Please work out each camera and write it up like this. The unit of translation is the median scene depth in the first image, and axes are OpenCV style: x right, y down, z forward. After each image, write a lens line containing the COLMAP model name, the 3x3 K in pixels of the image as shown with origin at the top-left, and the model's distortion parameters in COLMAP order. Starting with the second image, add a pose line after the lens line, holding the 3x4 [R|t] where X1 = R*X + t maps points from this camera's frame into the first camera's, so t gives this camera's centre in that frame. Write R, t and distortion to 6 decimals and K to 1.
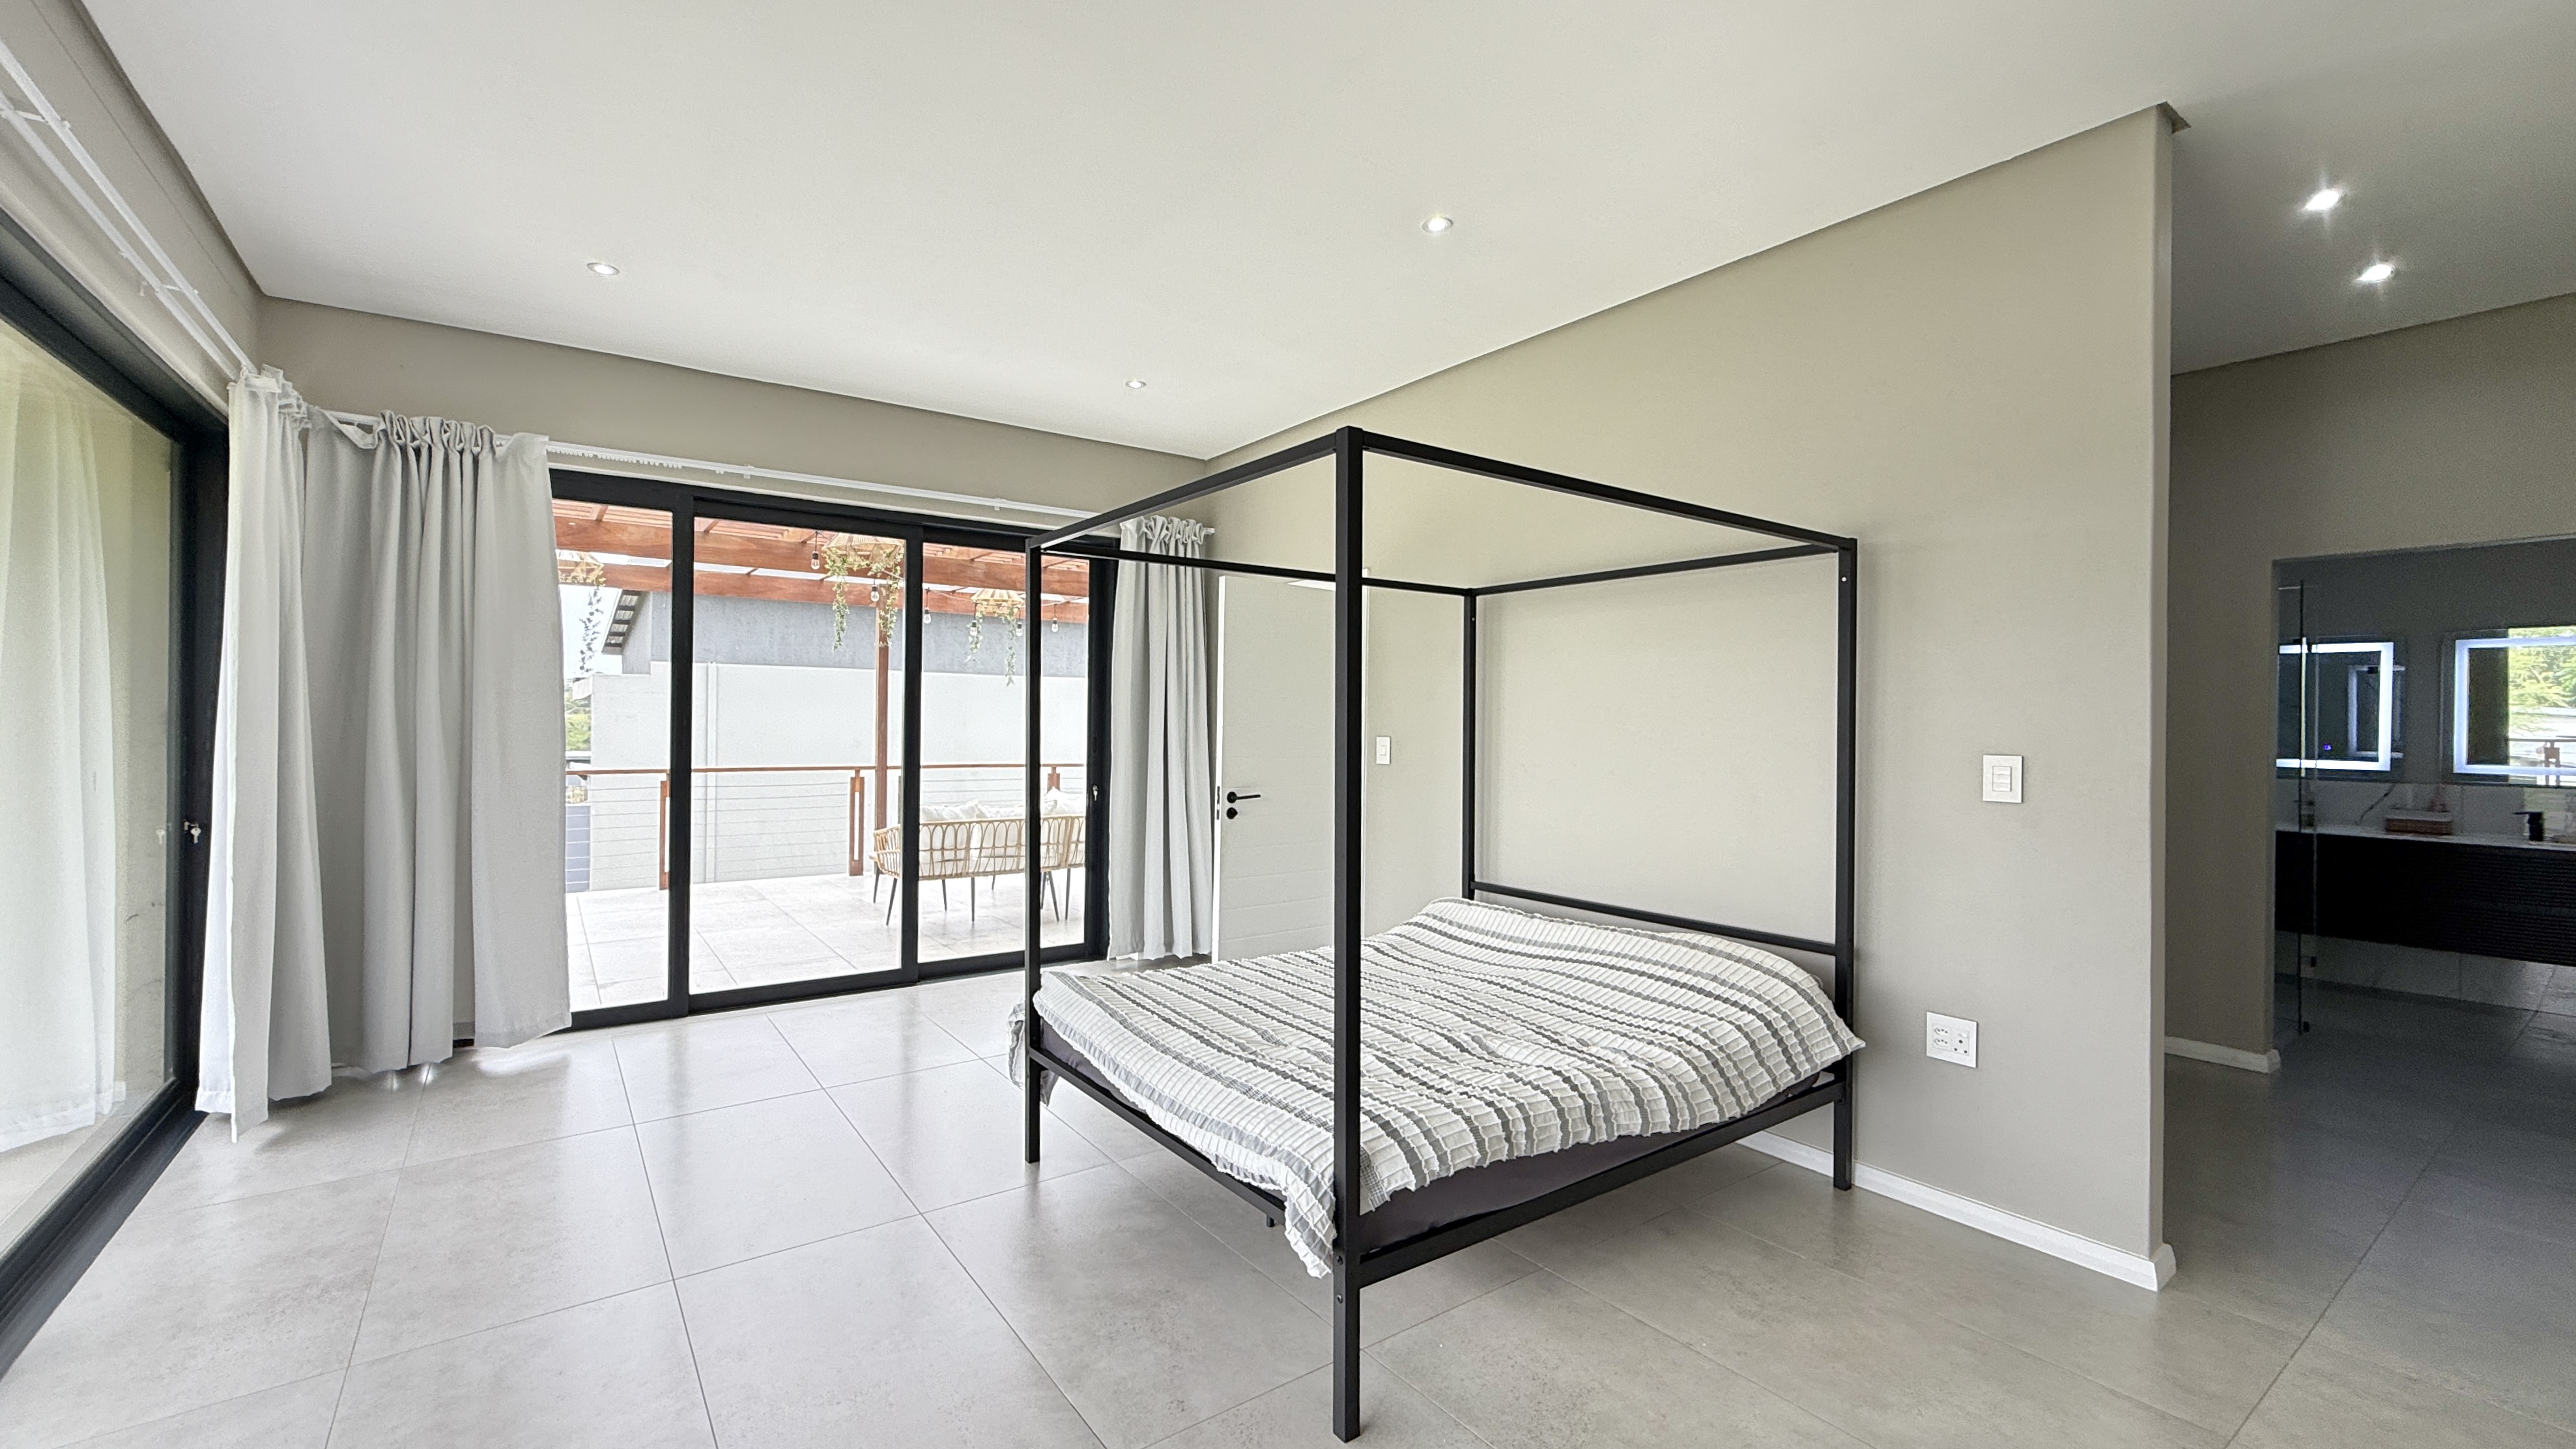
lens RADIAL K [[1070.2, 0, 1288.0], [0, 1070.2, 724.5], [0, 0, 1]] dist [0.000023, -0.000029]
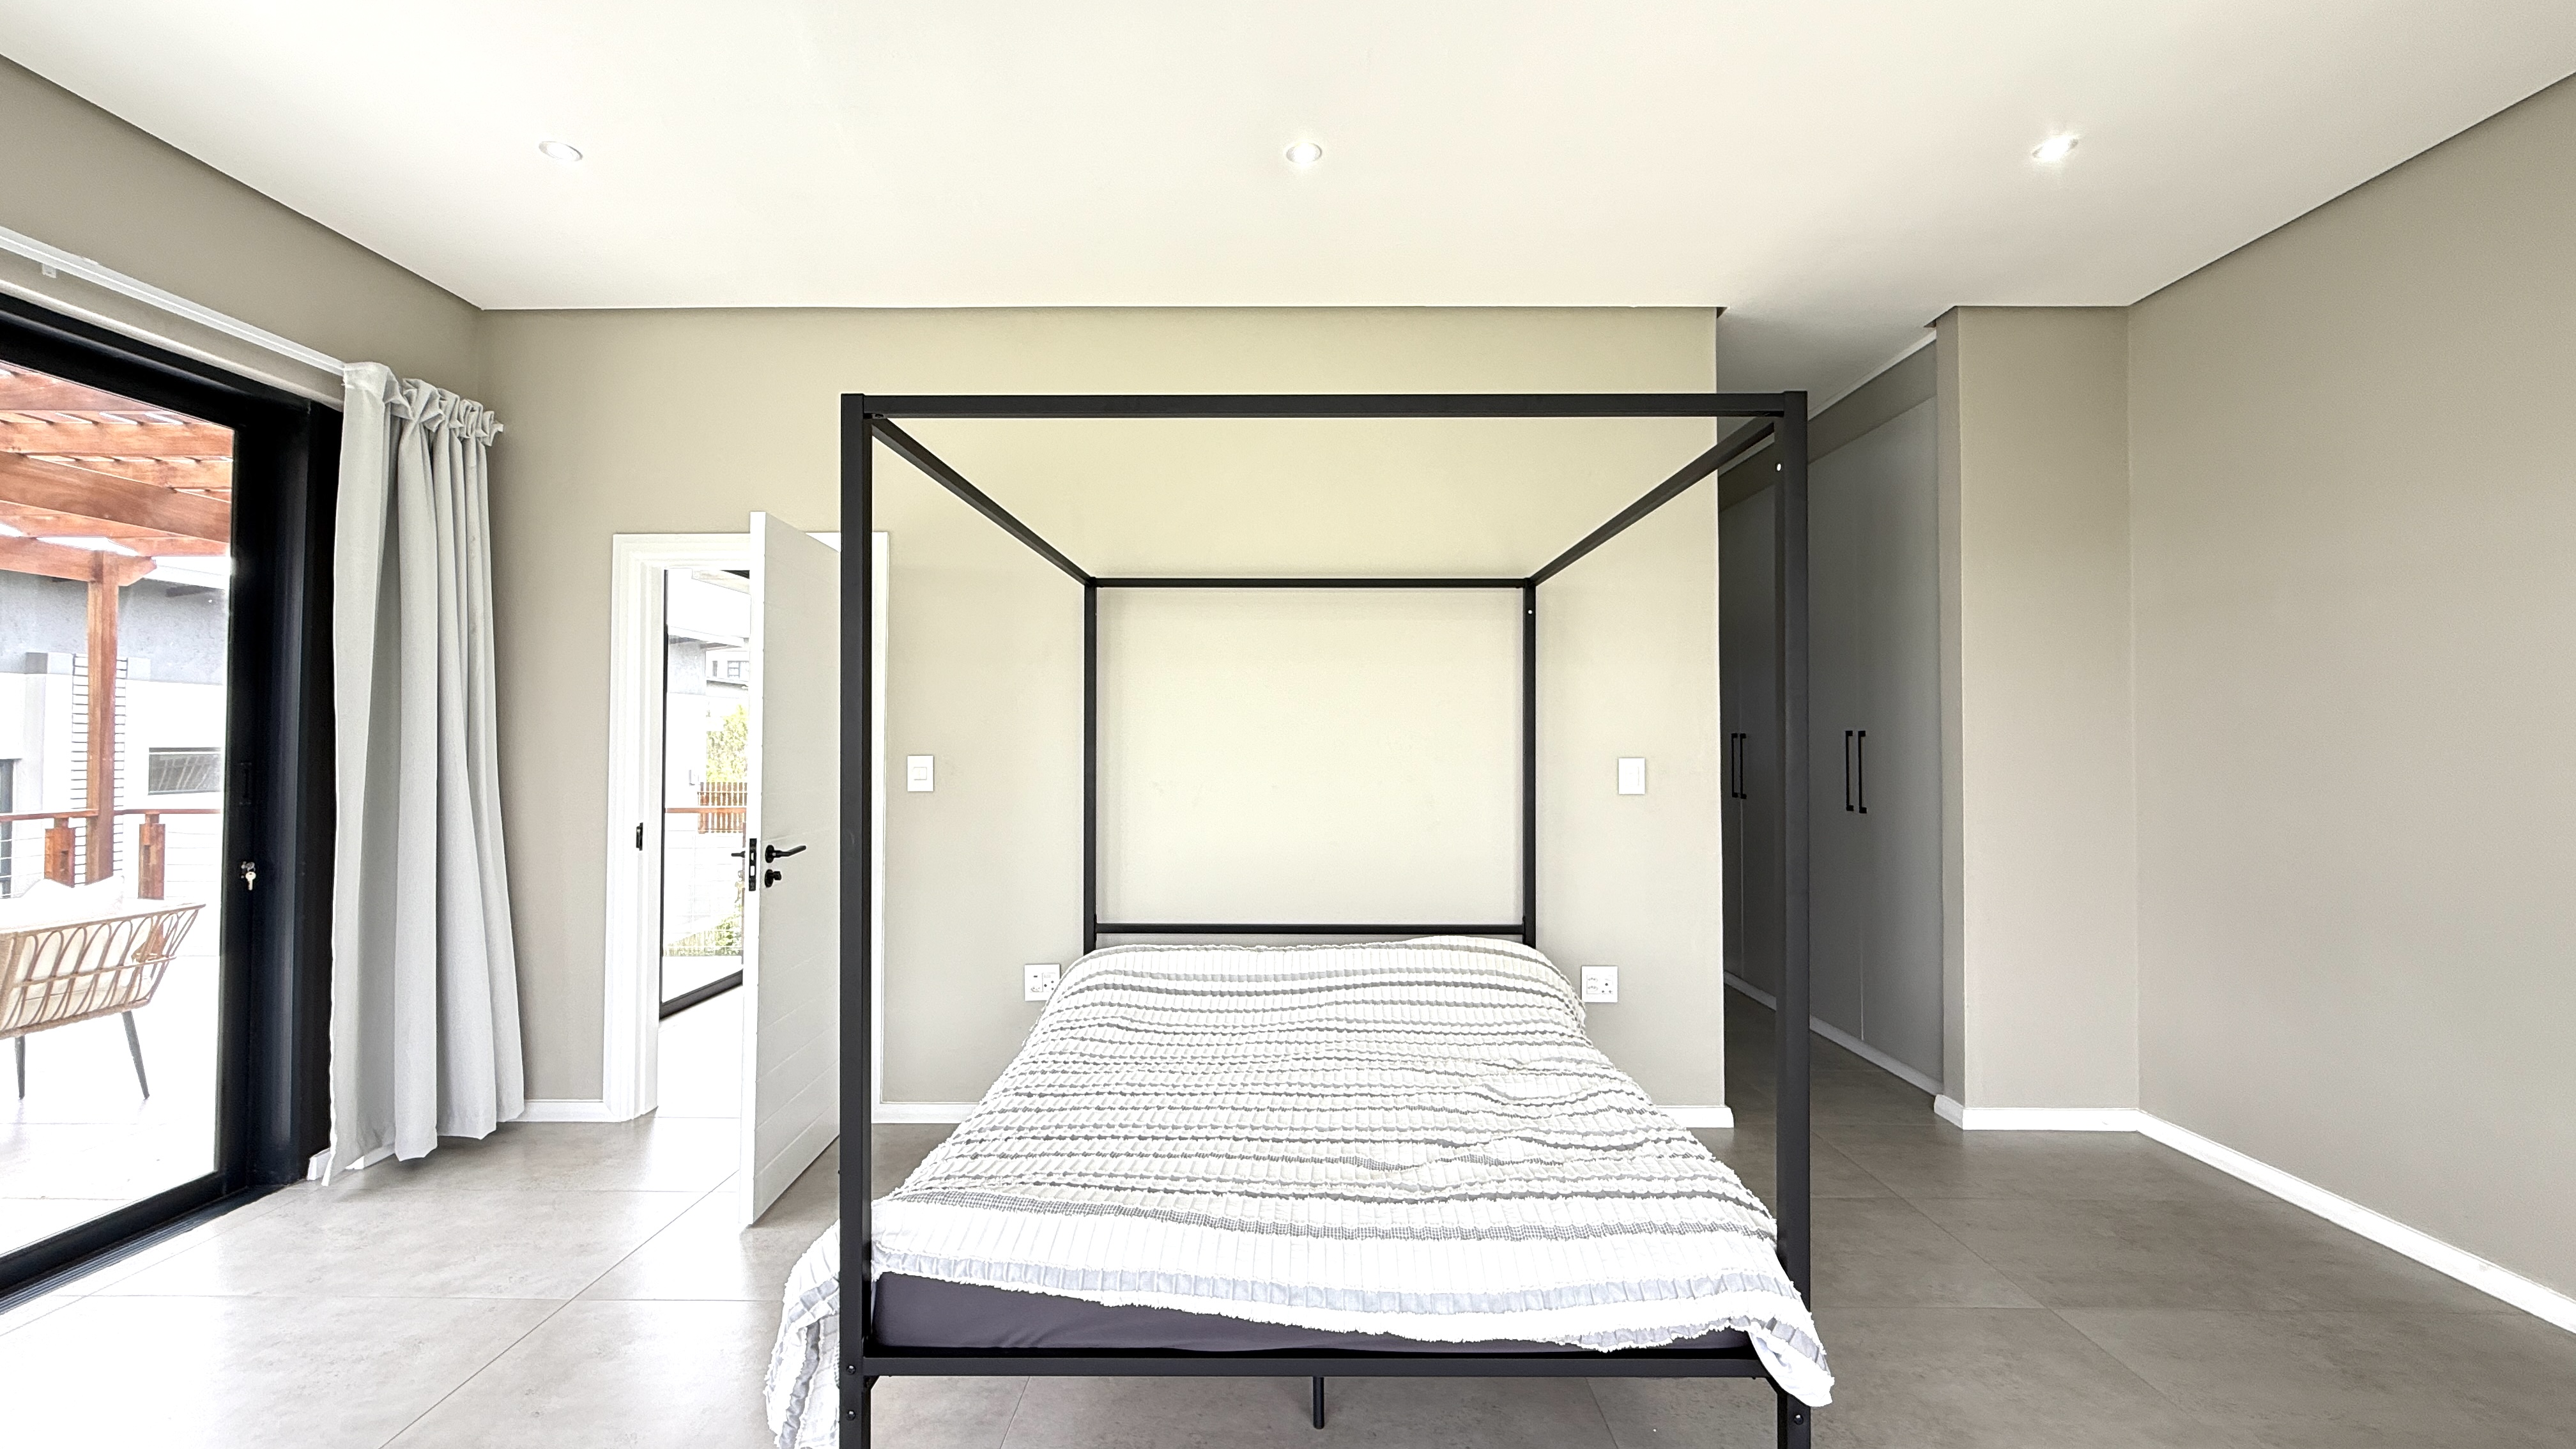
lens RADIAL K [[1028.0, 0, 1284.0], [0, 1028.0, 730.5], [0, 0, 1]] dist [-0.000553, -0.000296]
pose [[0.587516, 0.000880, 0.809212, -0.535507], [0.008487, 0.999938, -0.007249, 0.001128], [-0.809168, 0.011127, 0.587472, 0.547133]]
